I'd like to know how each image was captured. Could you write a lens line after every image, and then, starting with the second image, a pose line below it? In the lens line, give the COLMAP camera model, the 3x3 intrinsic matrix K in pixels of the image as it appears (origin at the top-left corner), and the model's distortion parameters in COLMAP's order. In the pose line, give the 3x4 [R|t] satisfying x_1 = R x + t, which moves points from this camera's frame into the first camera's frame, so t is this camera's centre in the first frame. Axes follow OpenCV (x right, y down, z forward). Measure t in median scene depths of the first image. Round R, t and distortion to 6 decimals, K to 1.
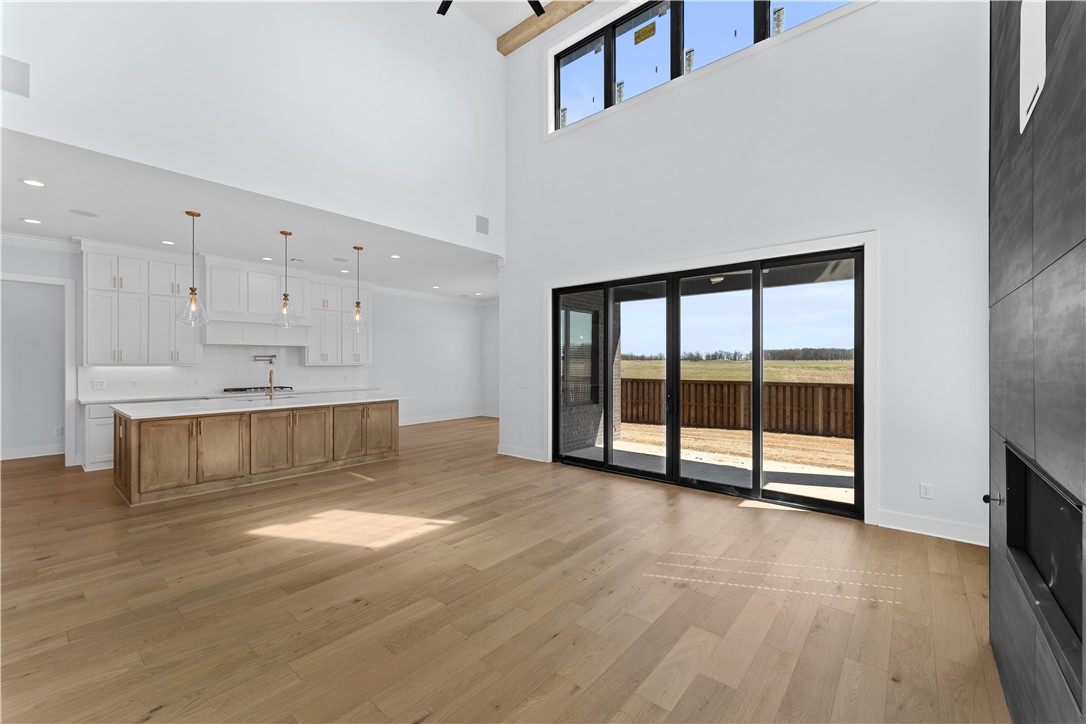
lens RADIAL K [[439.1, 0, 537.6], [0, 439.1, 363.9], [0, 0, 1]] dist [-0.000299, 0.001023]
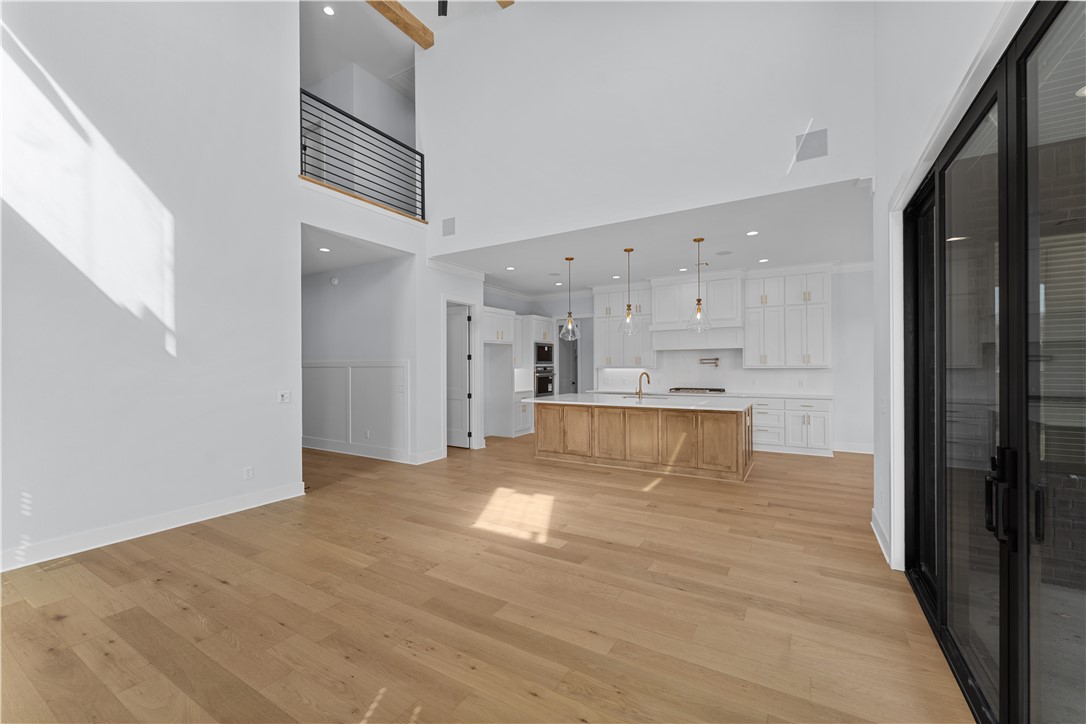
lens RADIAL K [[439.1, 0, 542.5], [0, 439.1, 366.2], [0, 0, 1]] dist [-0.000299, 0.001023]
pose [[0.166694, 0.000176, -0.986009, 0.542076], [0.003332, 0.999994, 0.000741, -0.004010], [0.986003, -0.003409, 0.166693, 0.653474]]
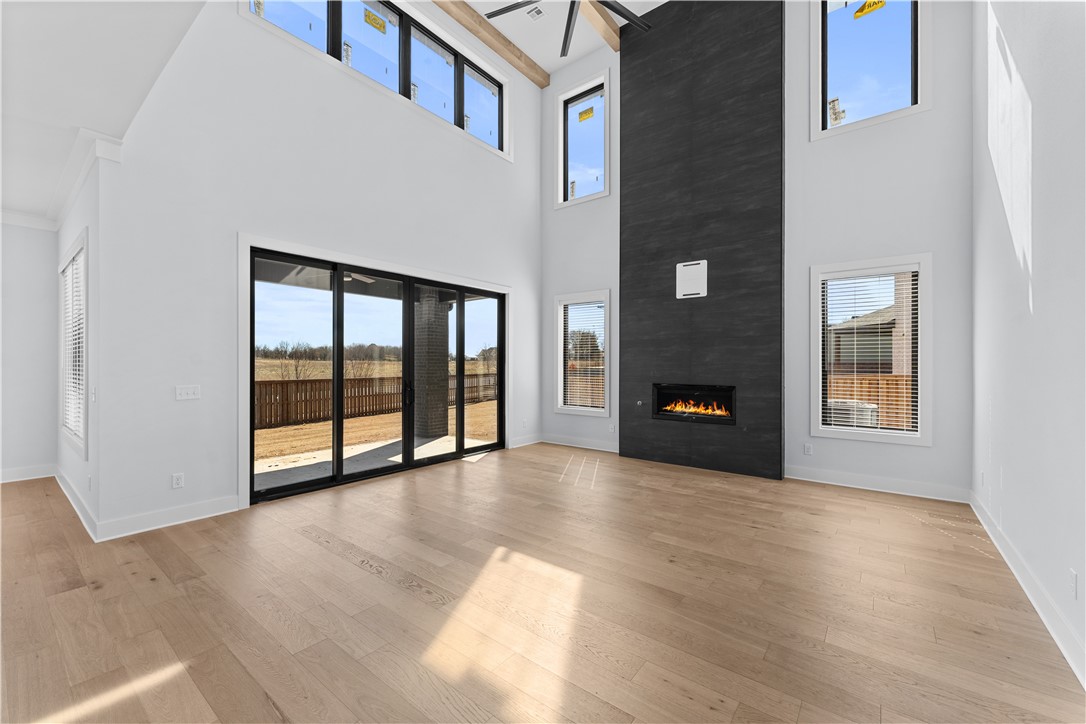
lens RADIAL K [[439.1, 0, 541.5], [0, 439.1, 363.6], [0, 0, 1]] dist [-0.000299, 0.001023]
pose [[-0.046591, -0.004007, 0.998906, -0.802136], [0.001051, 0.999991, 0.004061, 0.006354], [-0.998913, 0.001239, -0.046587, 0.721707]]
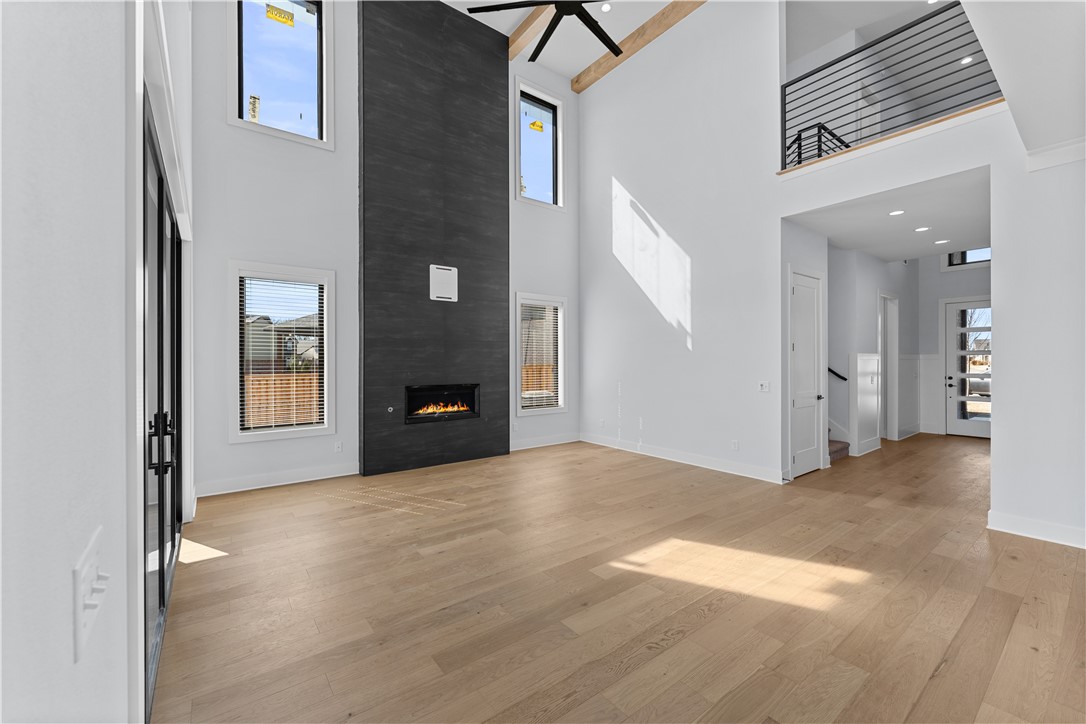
lens RADIAL K [[439.1, 0, 536.9], [0, 439.1, 360.3], [0, 0, 1]] dist [-0.000299, 0.001023]
pose [[-0.976796, 0.000534, 0.214171, -0.180069], [0.001200, 0.999995, 0.002980, -0.003016], [-0.214168, 0.003168, -0.976792, 1.374856]]
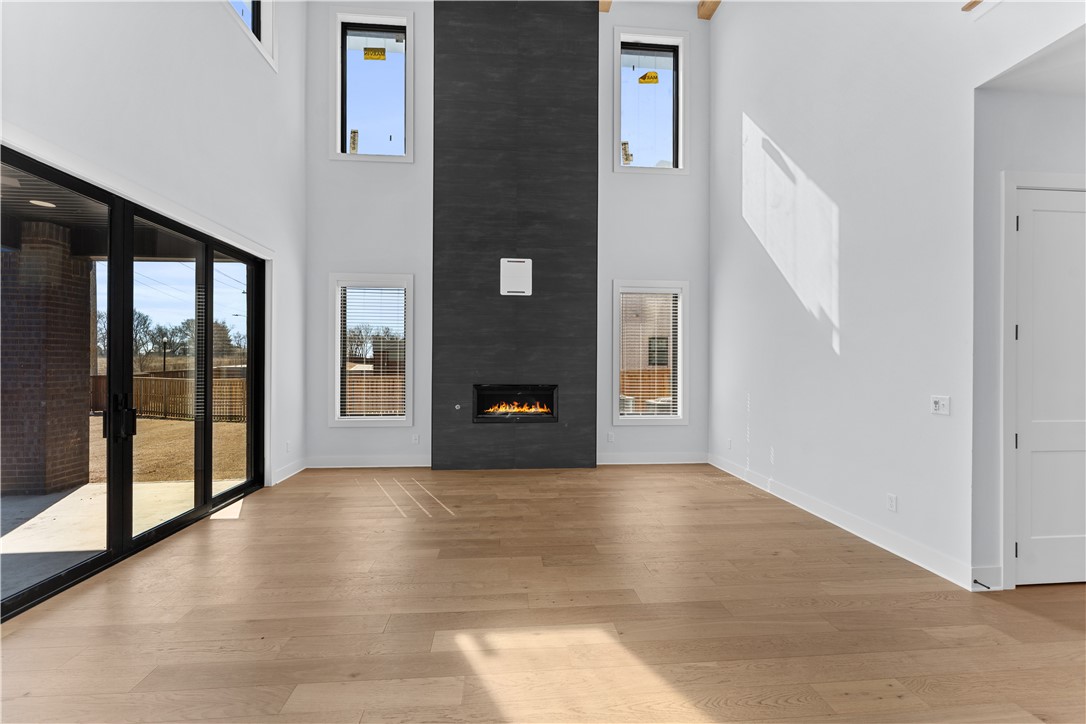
lens RADIAL K [[439.1, 0, 539.2], [0, 439.1, 363.7], [0, 0, 1]] dist [-0.000299, 0.001023]
pose [[-0.716003, -0.008188, 0.698050, -0.501471], [-0.005522, 0.999966, 0.006065, 0.006140], [-0.698076, 0.000487, -0.716024, 1.032904]]
